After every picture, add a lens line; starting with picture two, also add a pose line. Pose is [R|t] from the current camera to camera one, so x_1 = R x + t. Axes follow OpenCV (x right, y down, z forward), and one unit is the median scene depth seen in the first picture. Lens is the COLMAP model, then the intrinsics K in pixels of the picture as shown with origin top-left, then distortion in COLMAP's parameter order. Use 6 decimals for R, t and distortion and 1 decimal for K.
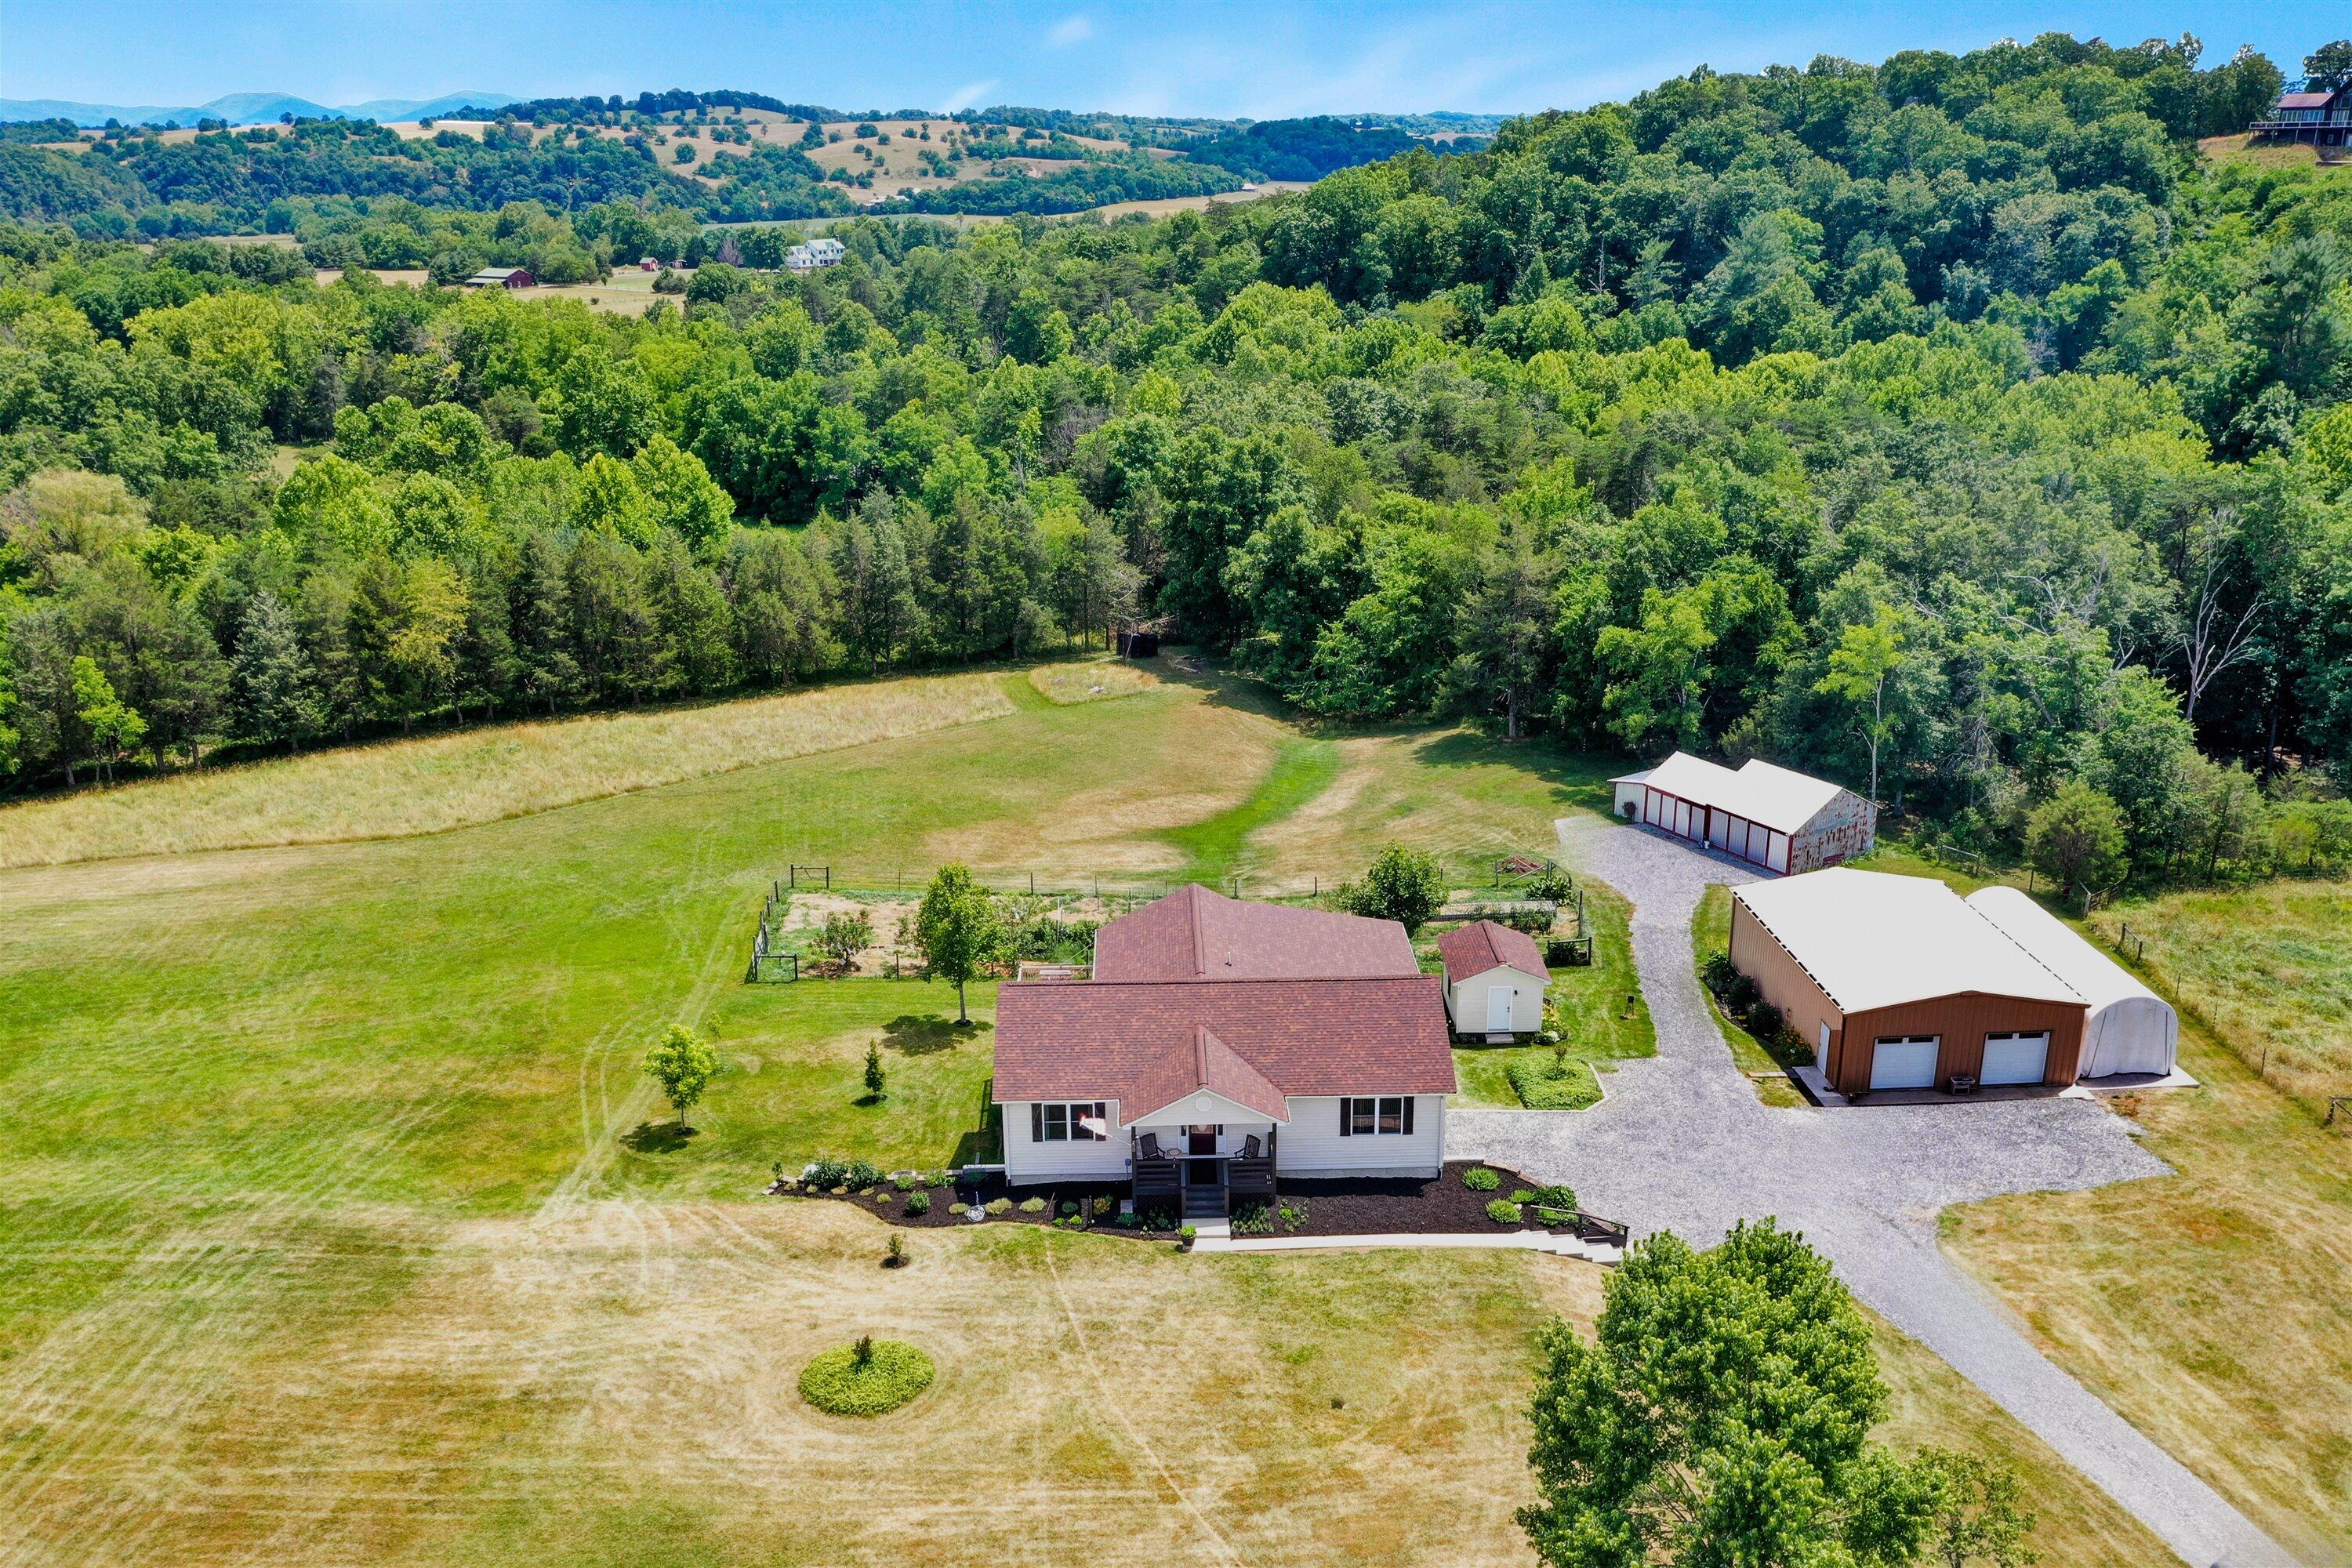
lens RADIAL K [[1702.9, 0, 1176.8], [0, 1702.9, 724.6], [0, 0, 1]] dist [0.006057, 0.002950]
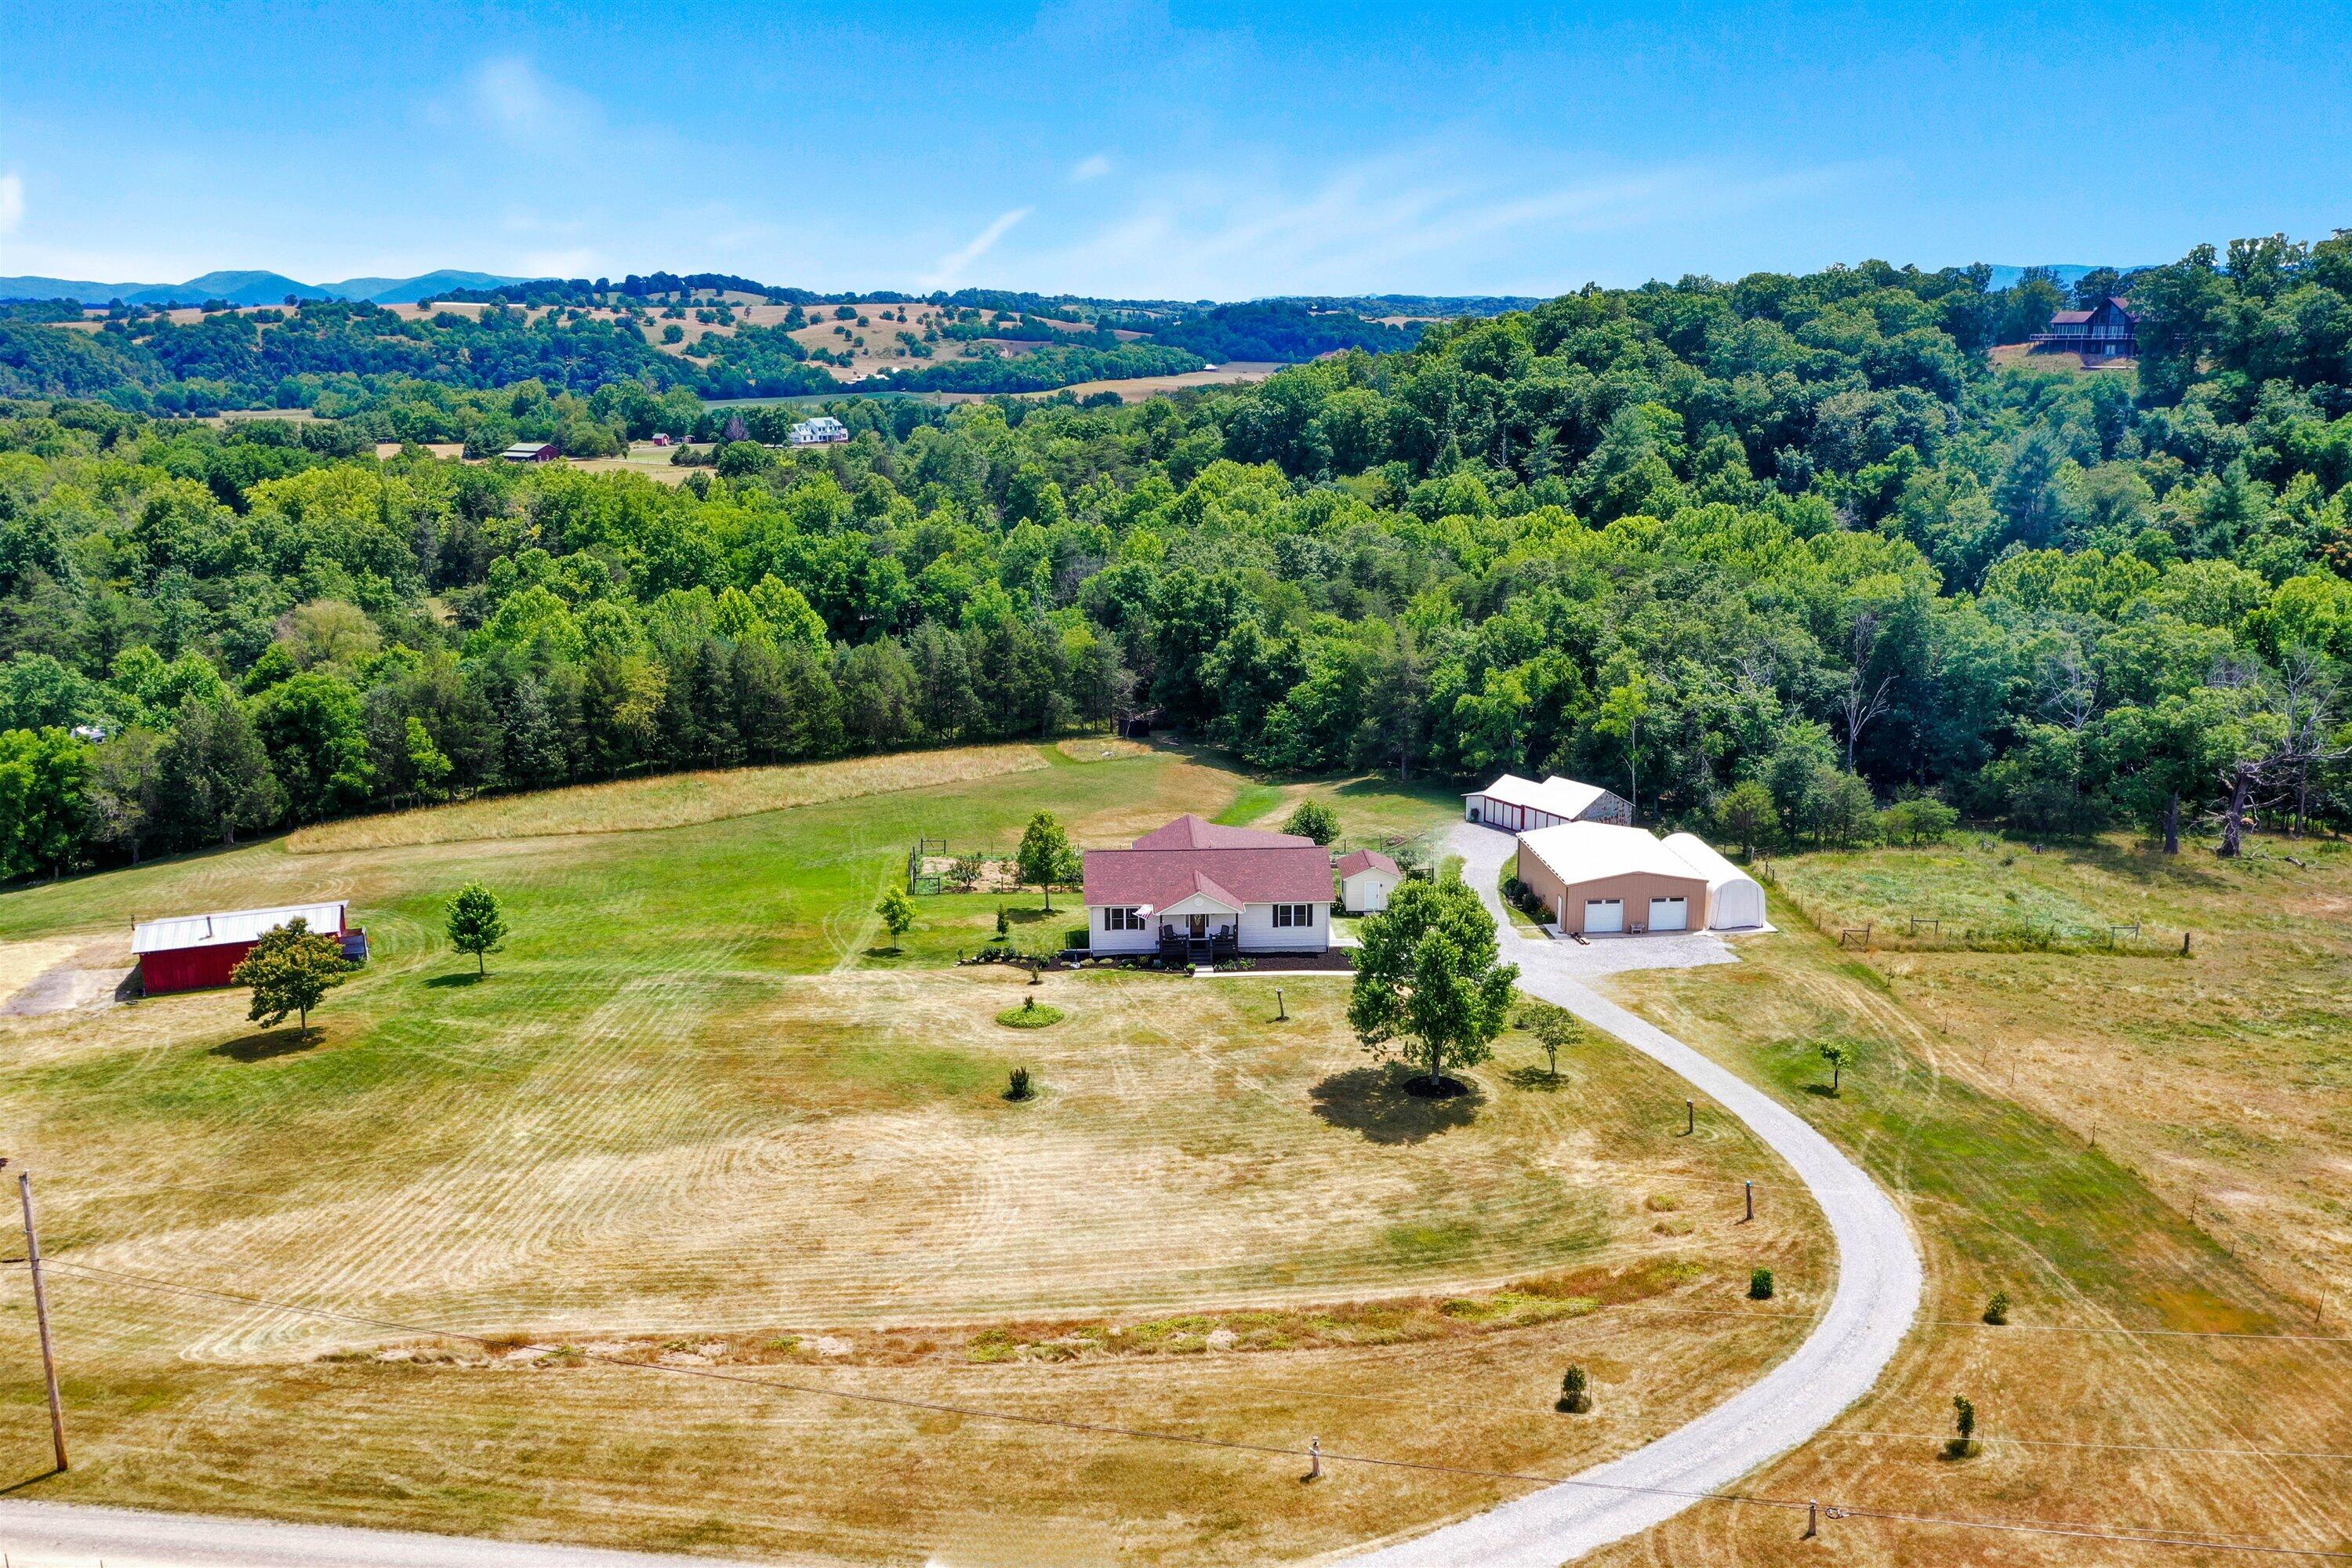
lens RADIAL K [[1702.9, 0, 1176.8], [0, 1702.9, 724.6], [0, 0, 1]] dist [0.006057, 0.002950]
pose [[0.999763, -0.000699, 0.021768, -0.011366], [0.002800, 0.995316, -0.096636, 0.048995], [-0.021598, 0.096674, 0.995082, -0.204221]]
